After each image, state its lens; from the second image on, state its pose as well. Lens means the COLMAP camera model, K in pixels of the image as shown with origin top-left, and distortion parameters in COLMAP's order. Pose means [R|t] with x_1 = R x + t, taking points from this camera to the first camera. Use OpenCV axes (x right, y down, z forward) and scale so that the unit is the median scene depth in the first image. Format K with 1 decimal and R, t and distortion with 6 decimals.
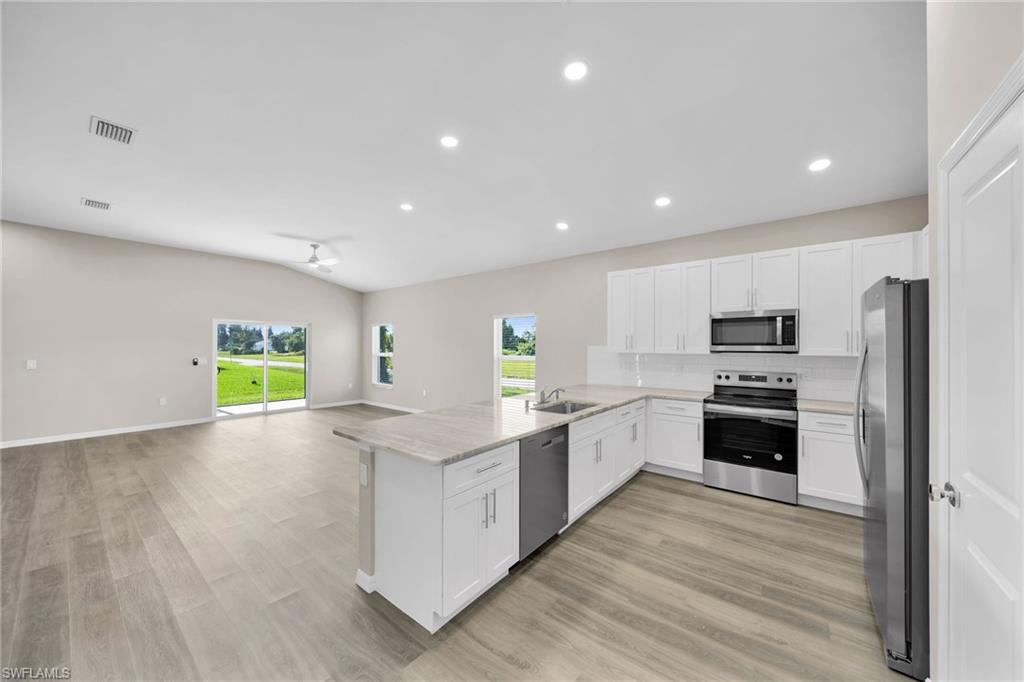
lens RADIAL K [[361.5, 0, 512.7], [0, 361.5, 338.9], [0, 0, 1]] dist [0.002730, -0.002386]
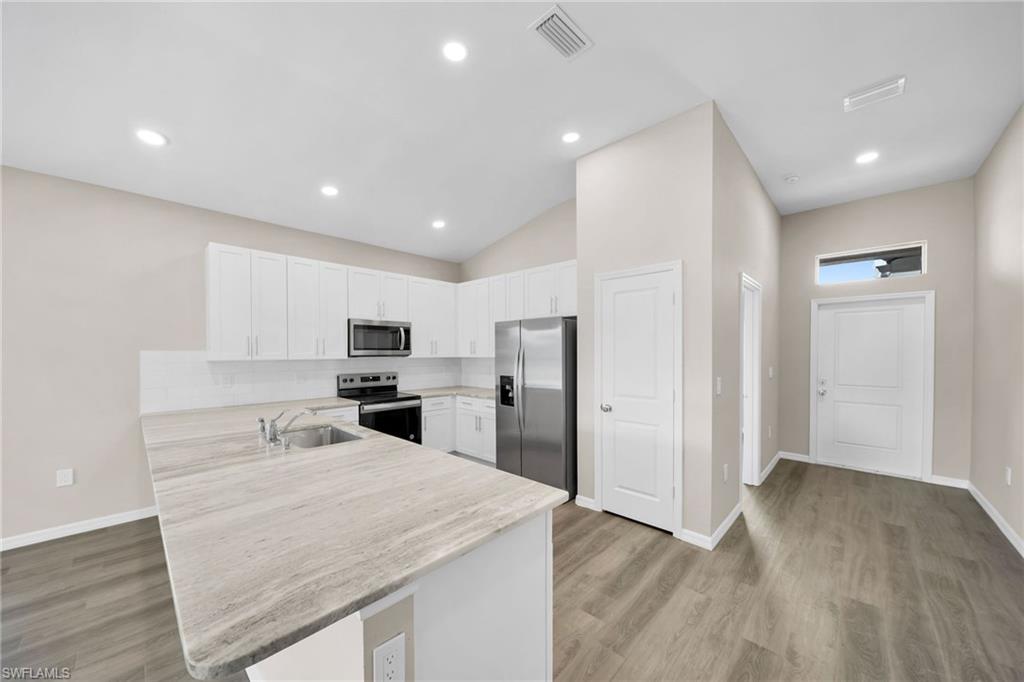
lens RADIAL K [[361.4, 0, 510.8], [0, 361.4, 352.3], [0, 0, 1]] dist [0.000404, -0.000075]
pose [[0.094082, -0.002854, 0.995560, -0.448651], [-0.016040, 0.999862, 0.004382, 0.012350], [-0.995435, -0.016381, 0.094024, 0.468937]]
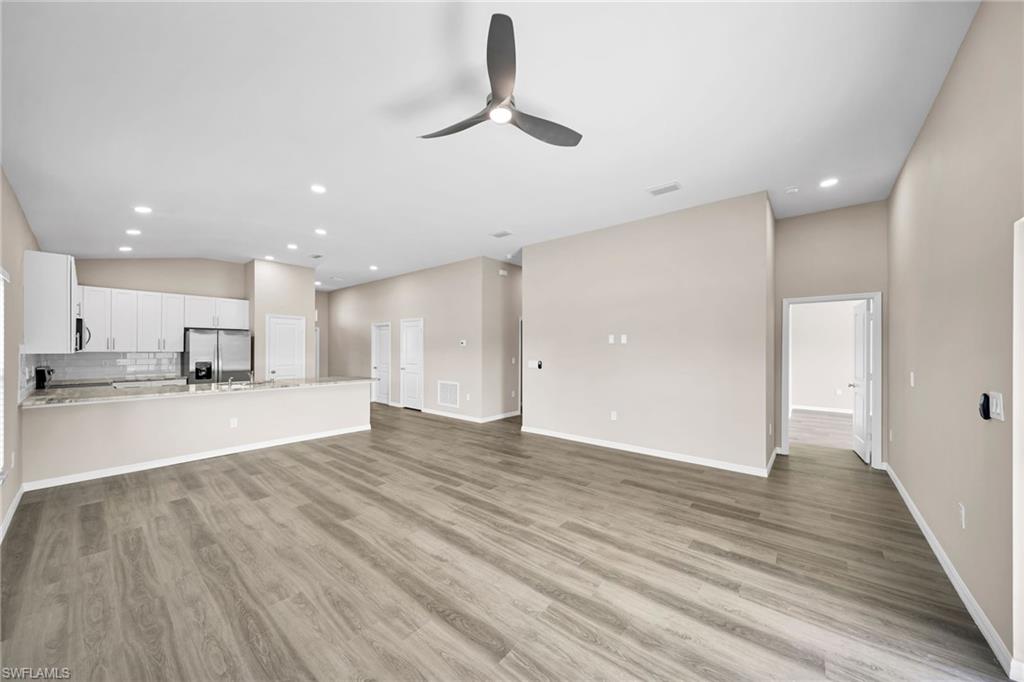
lens RADIAL K [[361.3, 0, 510.3], [0, 361.3, 345.3], [0, 0, 1]] dist [-0.000800, -0.000456]
pose [[-0.999415, -0.004173, 0.033947, -0.960497], [-0.005004, 0.999689, -0.024421, 0.038508], [-0.033835, -0.024577, -0.999125, 2.274524]]
